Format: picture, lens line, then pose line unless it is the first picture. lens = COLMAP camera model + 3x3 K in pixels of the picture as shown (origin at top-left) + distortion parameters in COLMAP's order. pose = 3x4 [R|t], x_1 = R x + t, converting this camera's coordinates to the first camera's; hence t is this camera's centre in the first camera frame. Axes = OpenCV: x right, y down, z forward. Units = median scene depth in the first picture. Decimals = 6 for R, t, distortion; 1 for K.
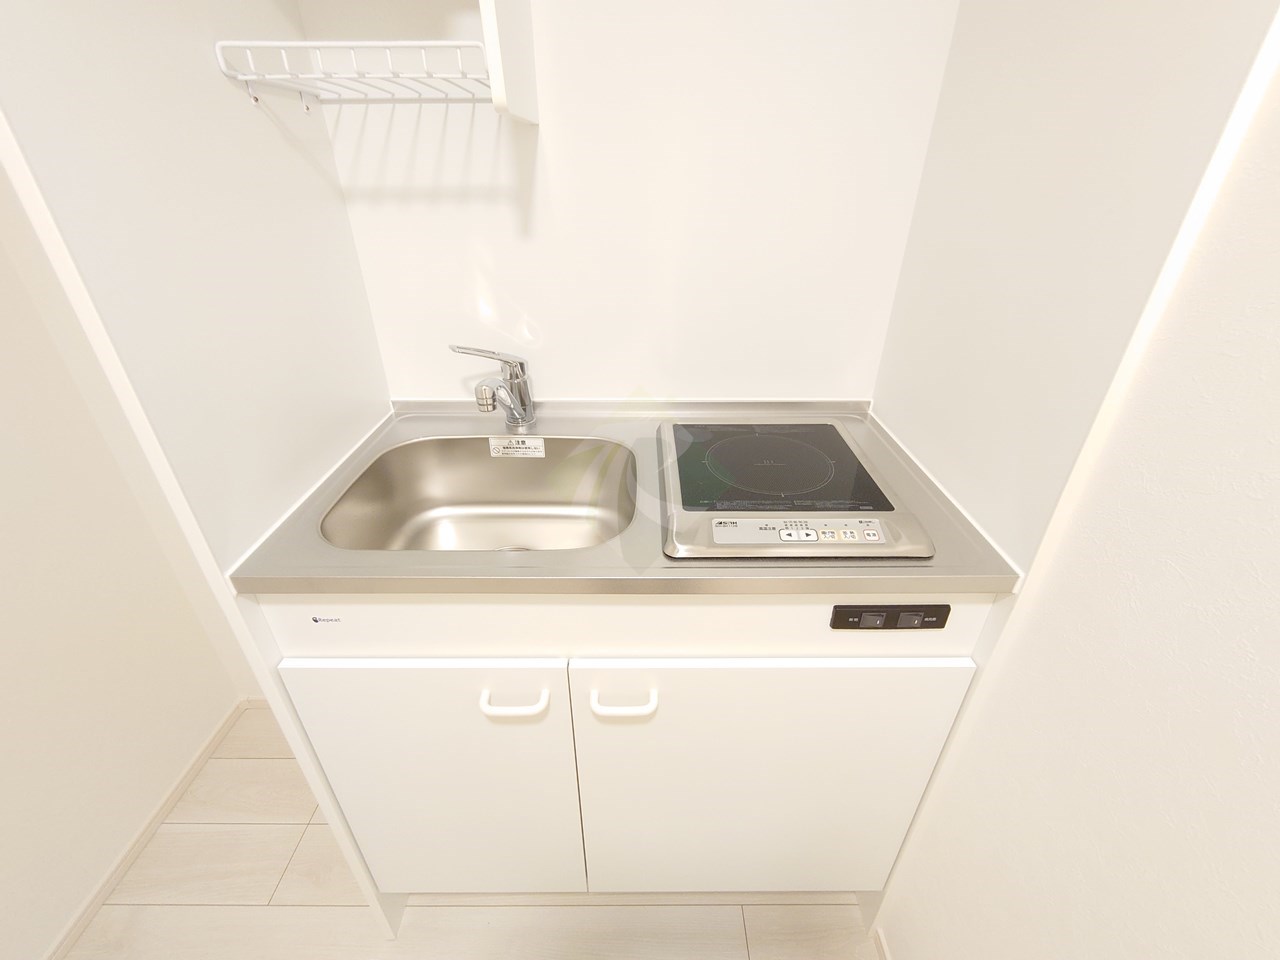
lens RADIAL K [[545.2, 0, 648.4], [0, 545.2, 475.0], [0, 0, 1]] dist [-0.005834, -0.001663]
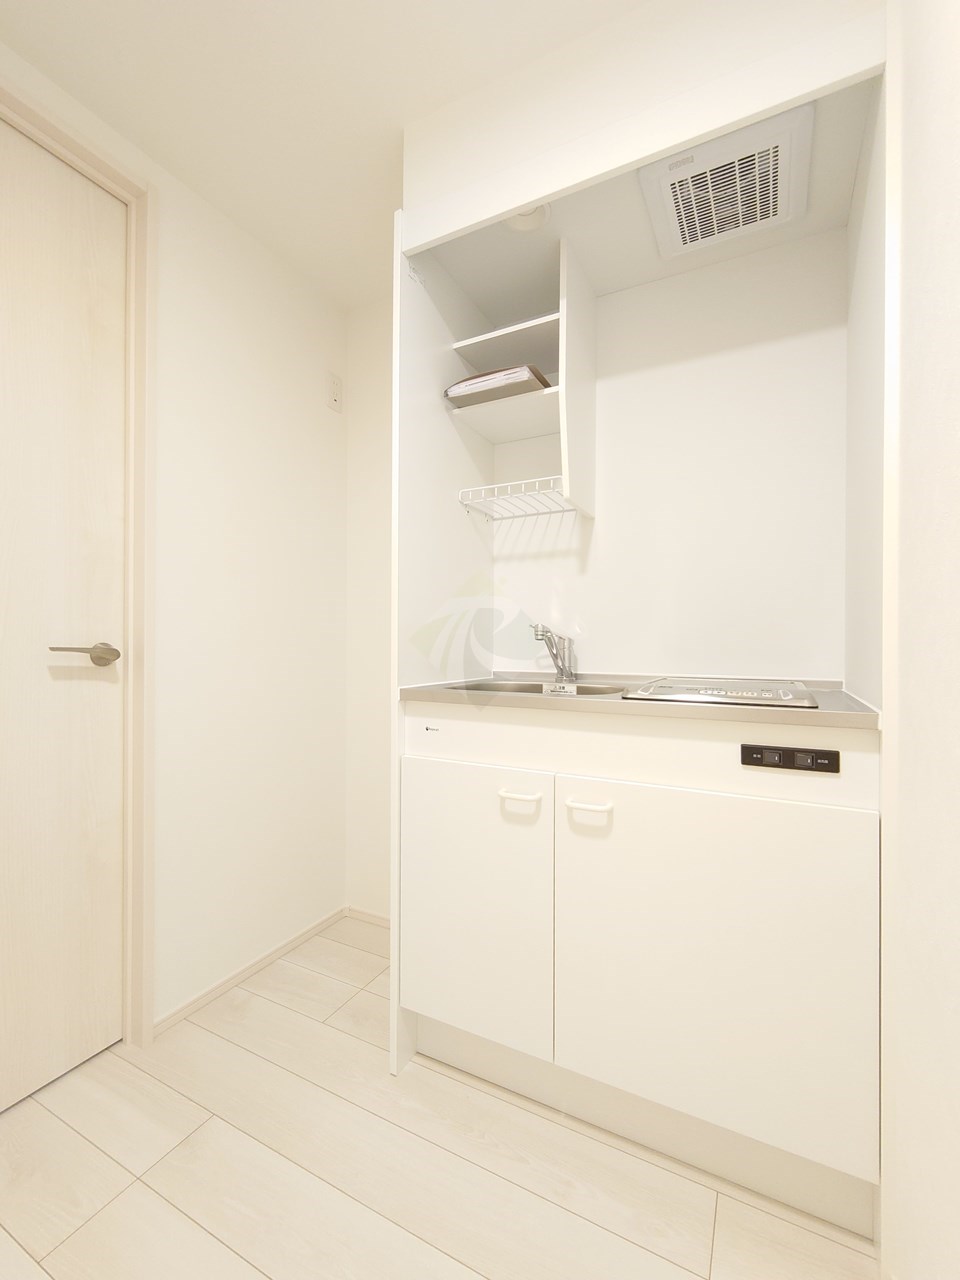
lens RADIAL K [[545.2, 0, 484.4], [0, 545.2, 645.6], [0, 0, 1]] dist [-0.005834, -0.001663]
pose [[0.882209, -0.000855, -0.470858, 0.336451], [-0.227644, 0.874588, -0.428106, 0.614769], [0.412173, 0.484866, 0.771374, -0.381024]]
